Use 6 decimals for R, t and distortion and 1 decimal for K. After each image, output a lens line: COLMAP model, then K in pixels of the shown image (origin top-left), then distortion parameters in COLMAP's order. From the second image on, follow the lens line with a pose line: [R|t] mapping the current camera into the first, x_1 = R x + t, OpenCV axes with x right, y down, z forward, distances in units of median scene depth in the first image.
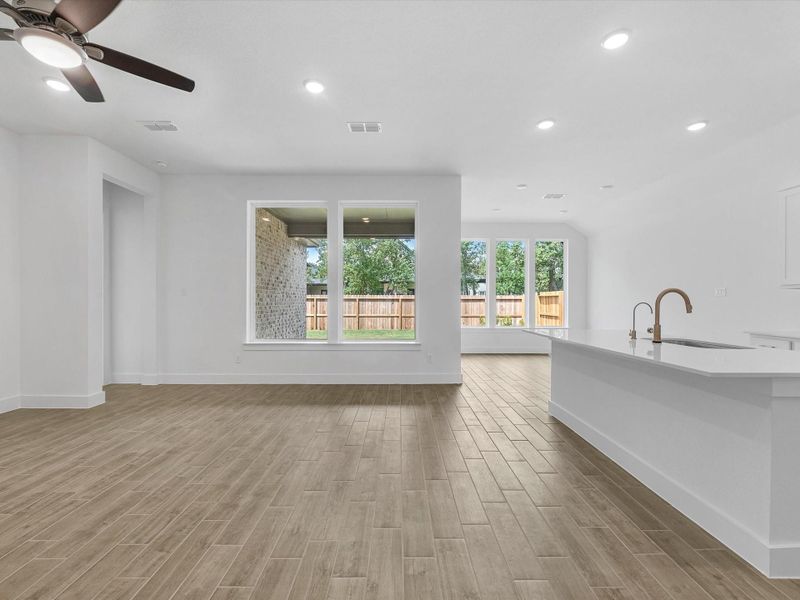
lens RADIAL K [[365.6, 0, 399.7], [0, 365.6, 305.1], [0, 0, 1]] dist [-0.001333, 0.000523]
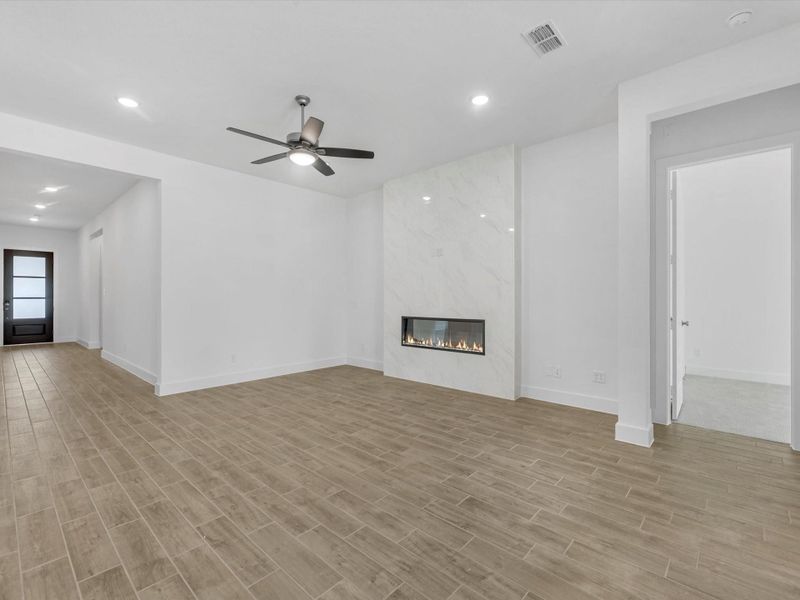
lens RADIAL K [[365.6, 0, 399.3], [0, 365.6, 295.7], [0, 0, 1]] dist [-0.001333, 0.000523]
pose [[-0.674419, -0.006570, -0.738320, 0.028349], [-0.008498, 0.999963, -0.001136, -0.019889], [0.738300, 0.005508, -0.674450, 1.676982]]
